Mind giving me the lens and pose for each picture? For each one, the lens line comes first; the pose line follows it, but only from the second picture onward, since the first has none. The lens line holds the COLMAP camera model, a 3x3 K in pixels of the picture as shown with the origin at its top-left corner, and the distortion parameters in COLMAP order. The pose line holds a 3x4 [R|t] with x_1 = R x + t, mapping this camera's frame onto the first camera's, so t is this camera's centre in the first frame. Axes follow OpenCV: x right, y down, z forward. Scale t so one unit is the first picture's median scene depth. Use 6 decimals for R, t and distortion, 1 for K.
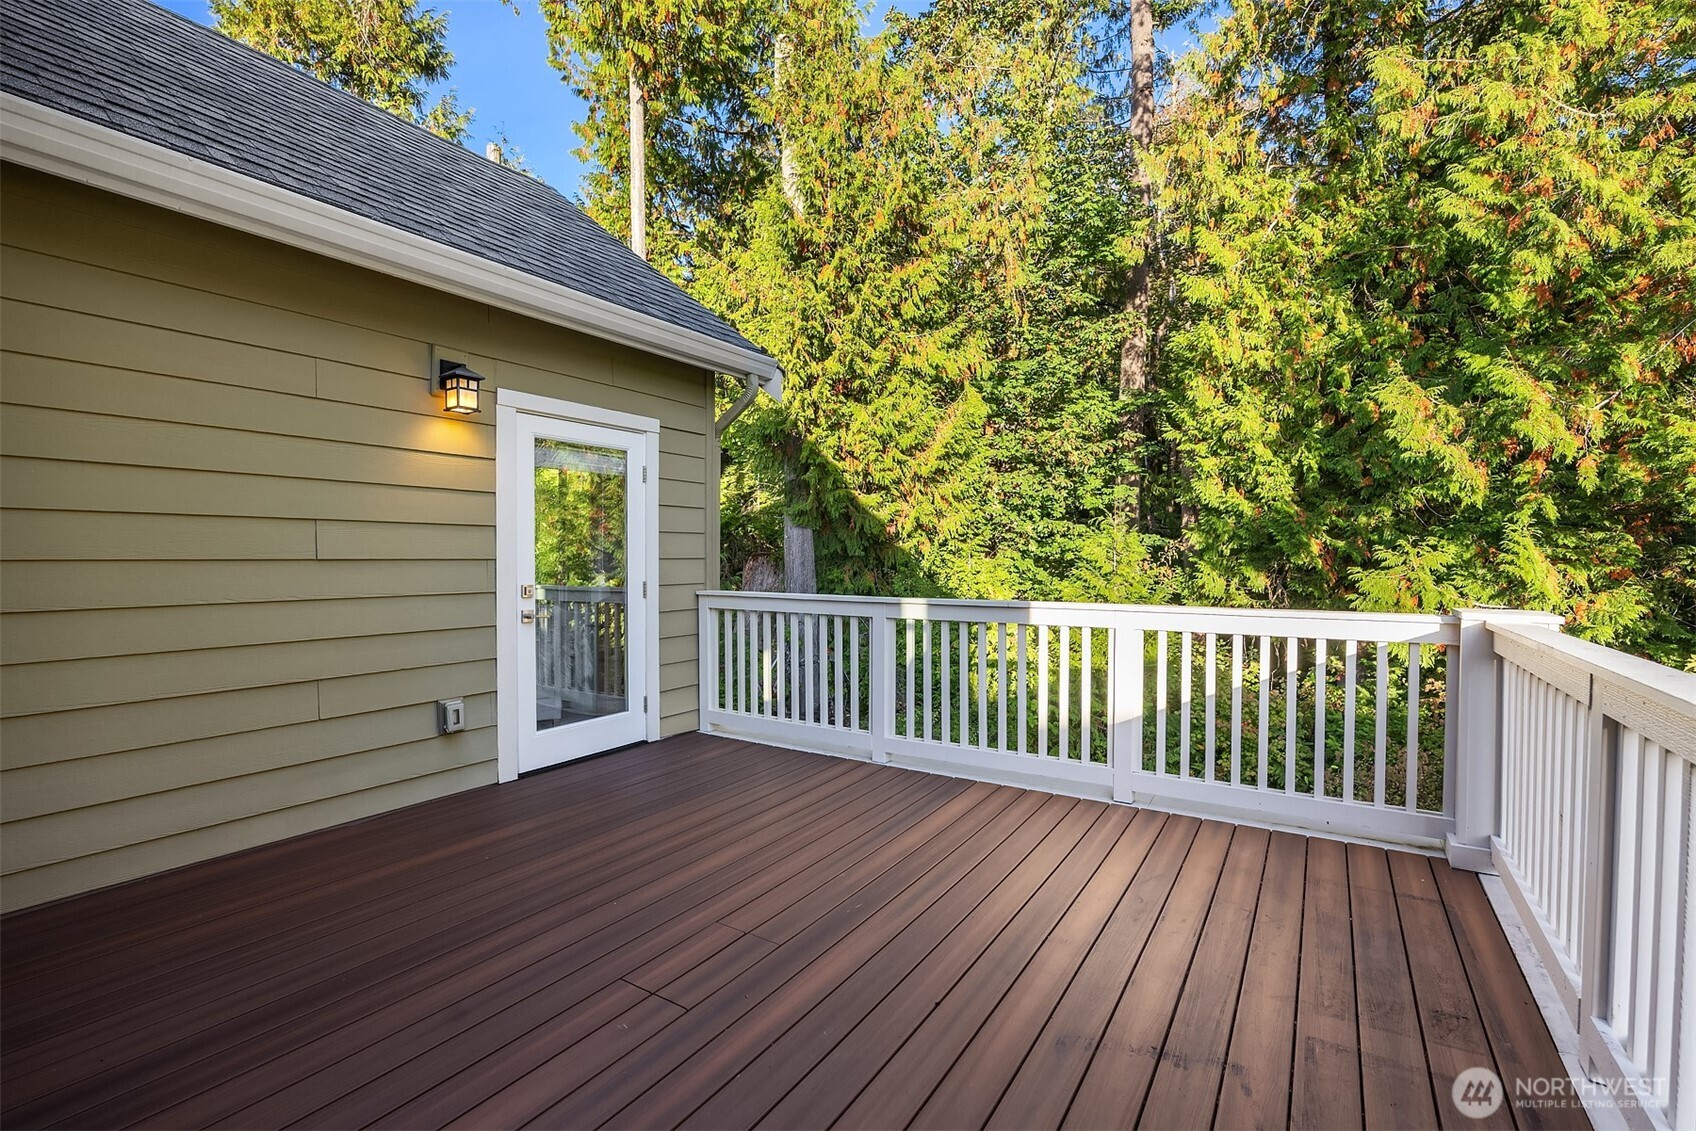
lens RADIAL K [[739.1, 0, 848.0], [0, 739.1, 565.5], [0, 0, 1]] dist [-0.001257, -0.000145]
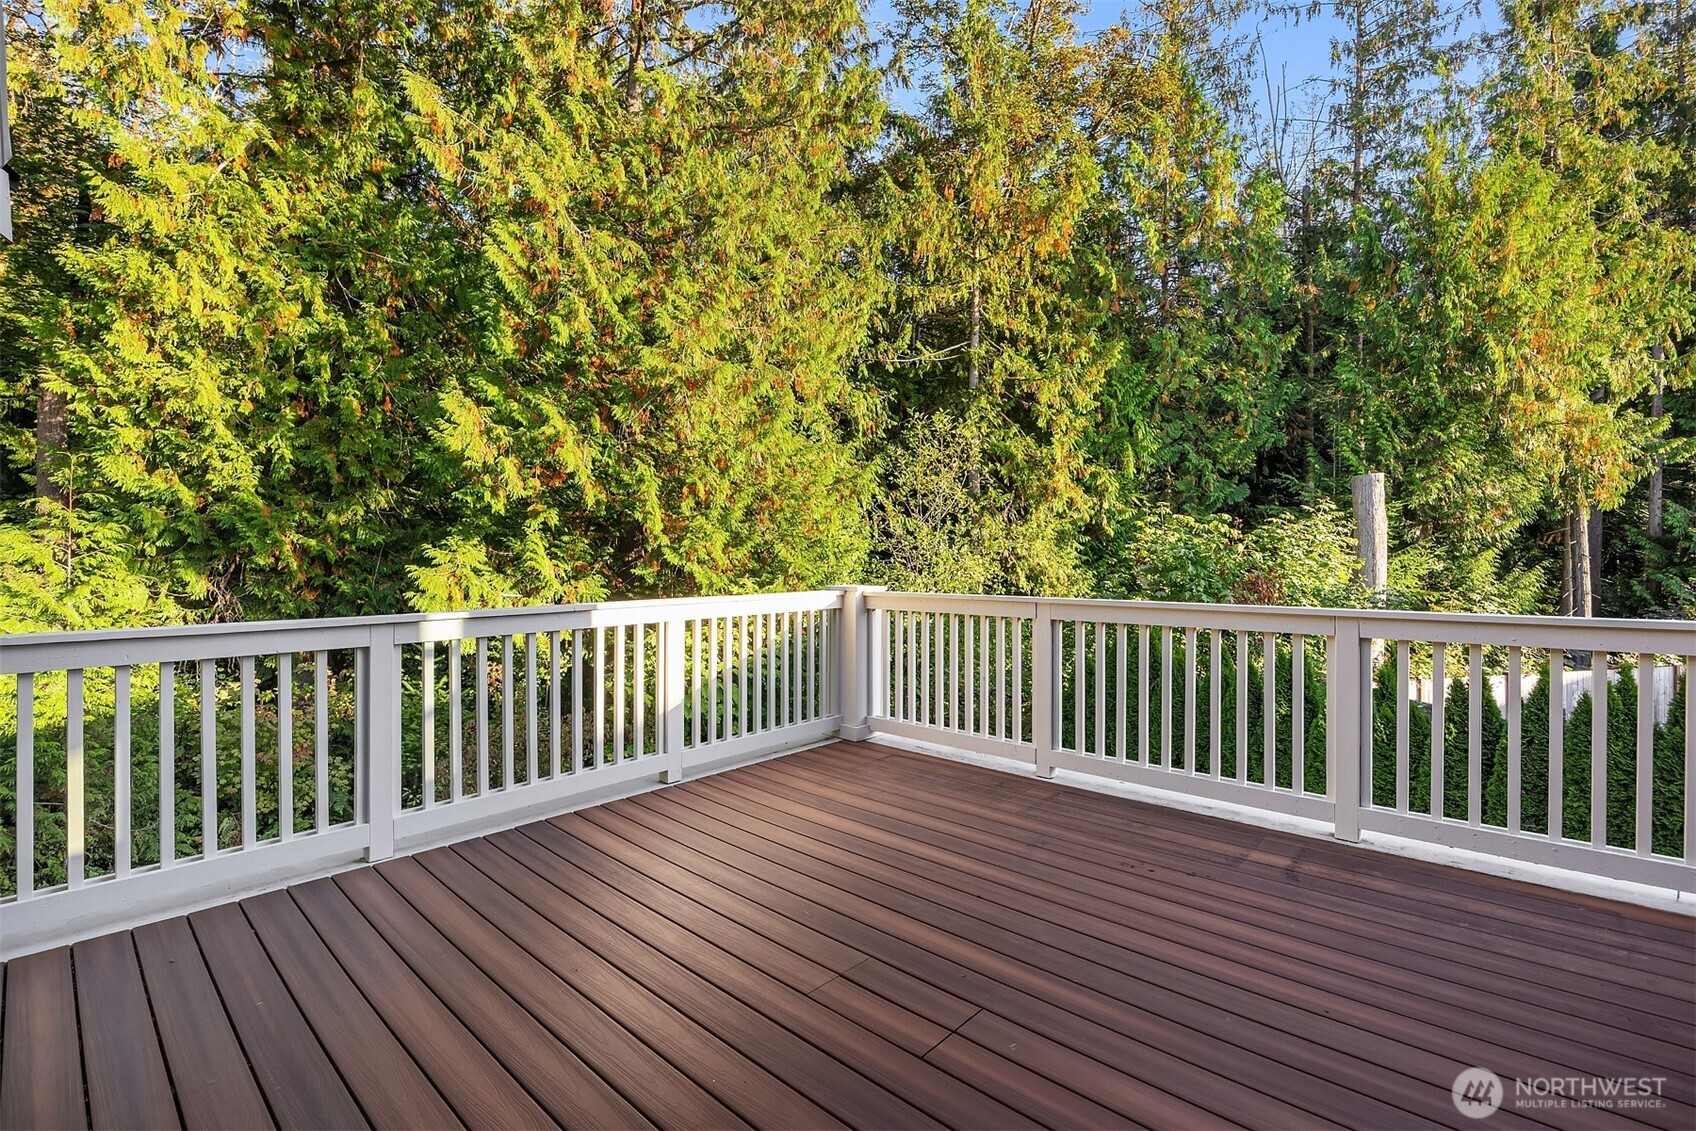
lens RADIAL K [[784.7, 0, 848.0], [0, 784.7, 565.5], [0, 0, 1]] dist [-0.015779, -0.000145]
pose [[0.183384, -0.017875, 0.982879, -0.196422], [0.018049, 0.999727, 0.014814, -0.001971], [-0.982876, 0.015023, 0.183657, 0.151273]]
